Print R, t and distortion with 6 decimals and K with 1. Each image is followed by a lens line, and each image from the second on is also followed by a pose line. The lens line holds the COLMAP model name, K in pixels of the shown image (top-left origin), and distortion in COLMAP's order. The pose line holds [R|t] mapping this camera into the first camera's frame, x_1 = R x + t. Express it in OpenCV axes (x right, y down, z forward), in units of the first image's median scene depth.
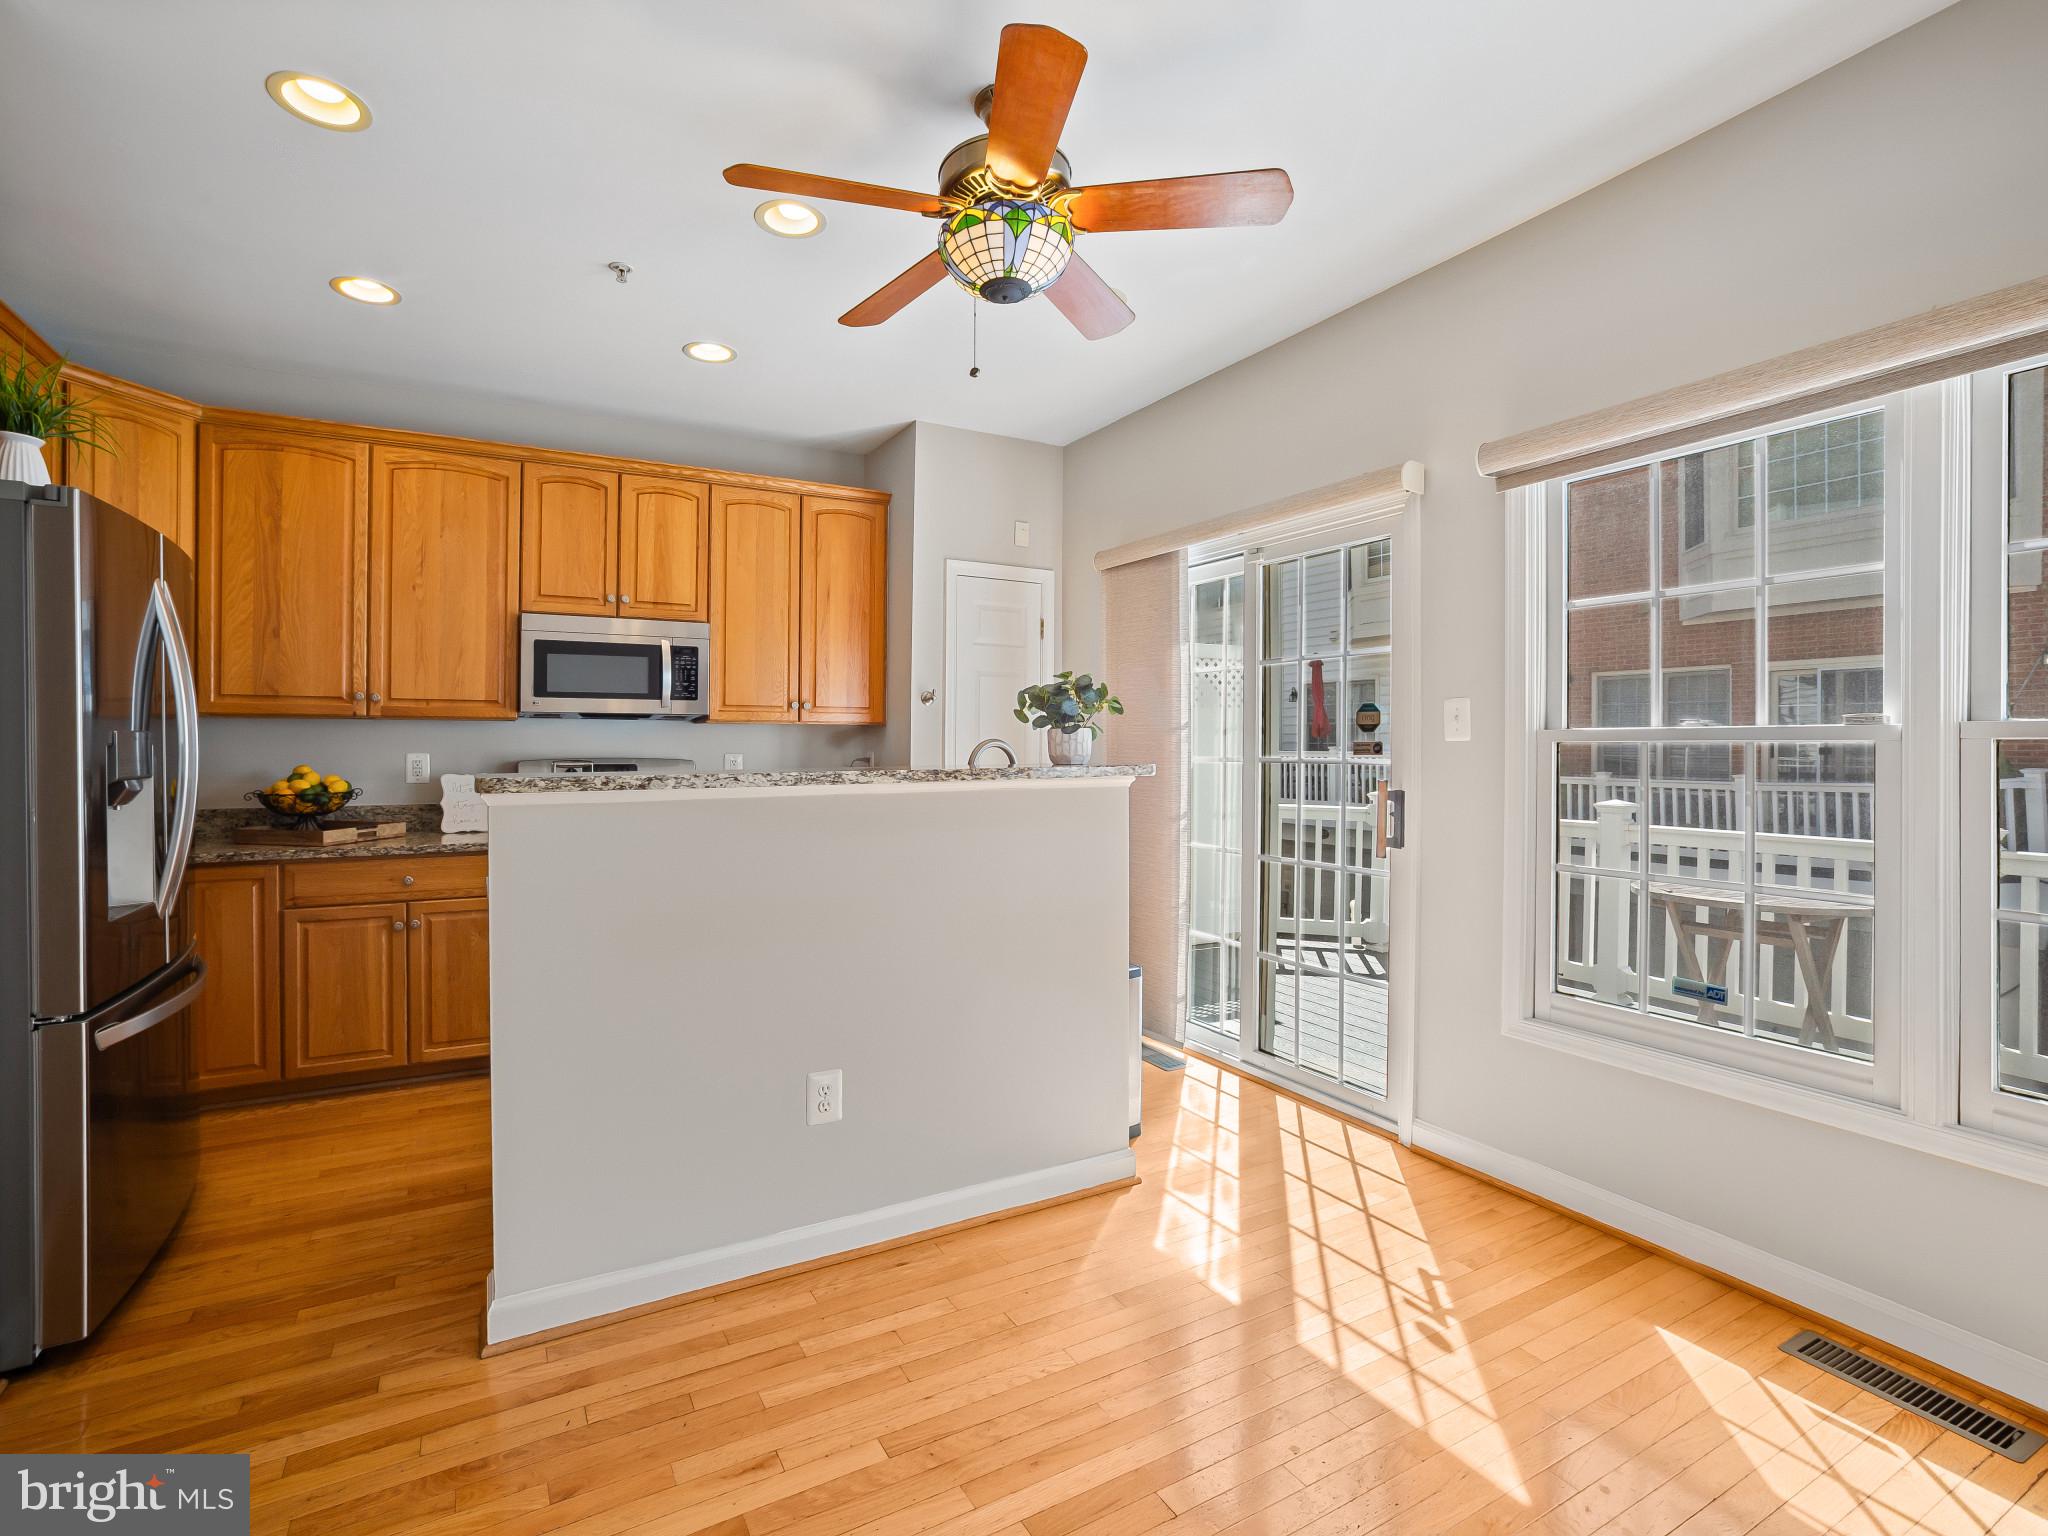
lens RADIAL K [[954.2, 0, 974.8], [0, 954.2, 734.2], [0, 0, 1]] dist [-0.062902, 0.029242]
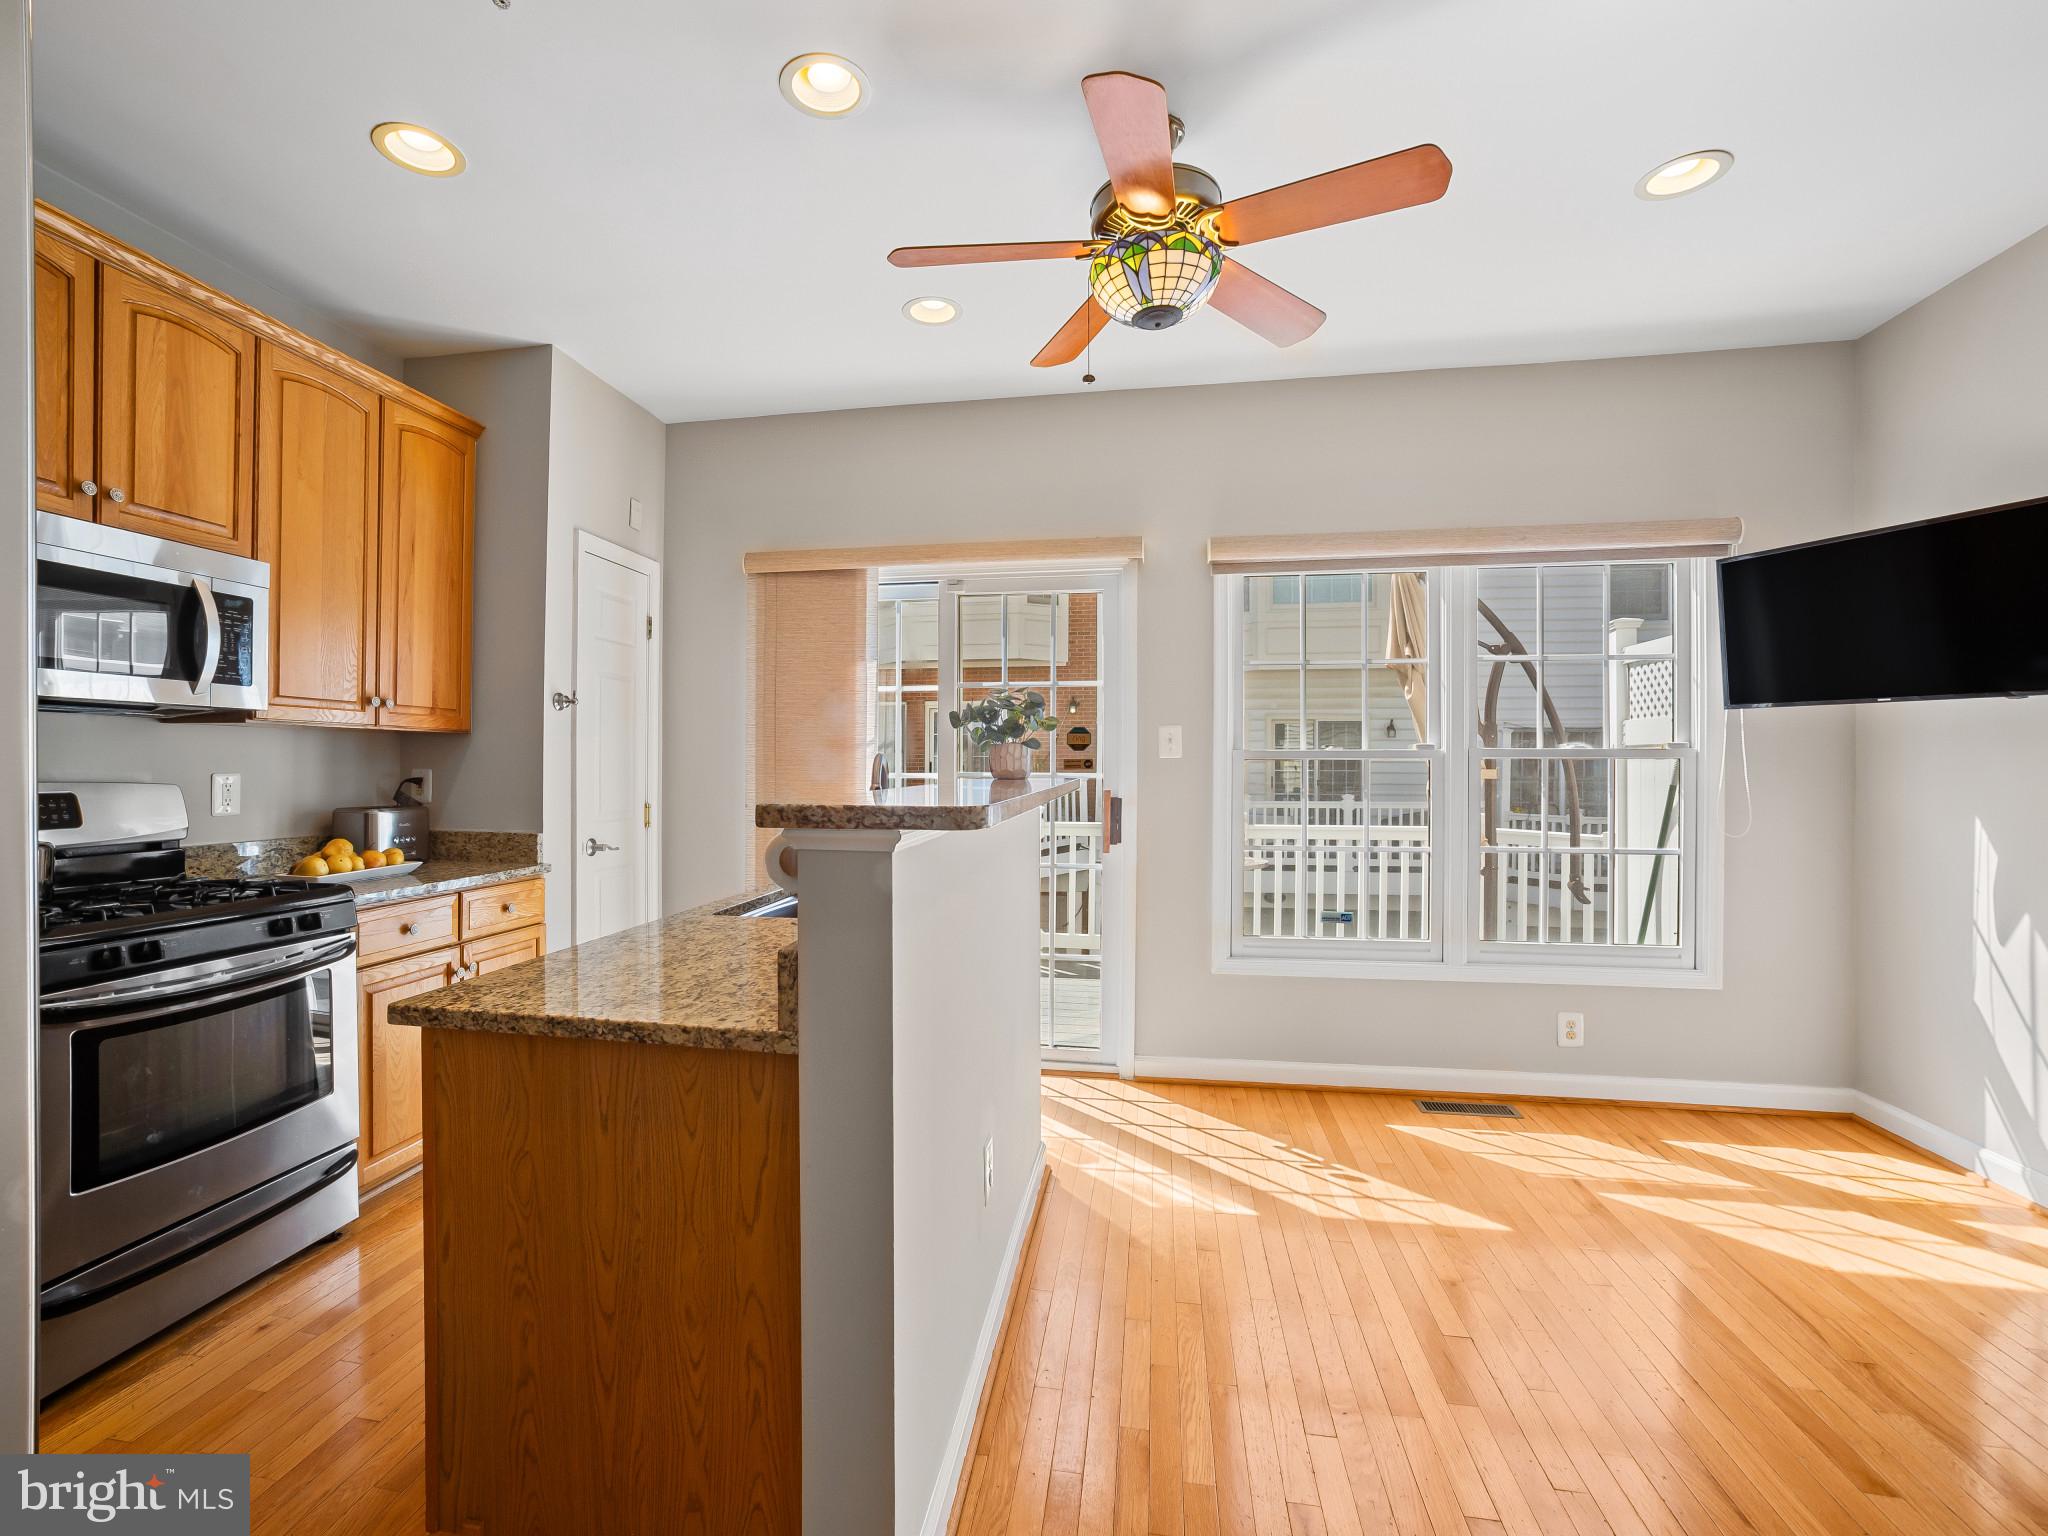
lens RADIAL K [[935.9, 0, 966.0], [0, 935.9, 766.9], [0, 0, 1]] dist [-0.062420, 0.029337]
pose [[0.634406, -0.000432, 0.773000, -0.665125], [-0.010043, 0.999911, 0.008801, 0.010167], [-0.772935, -0.013347, 0.634345, 0.393112]]
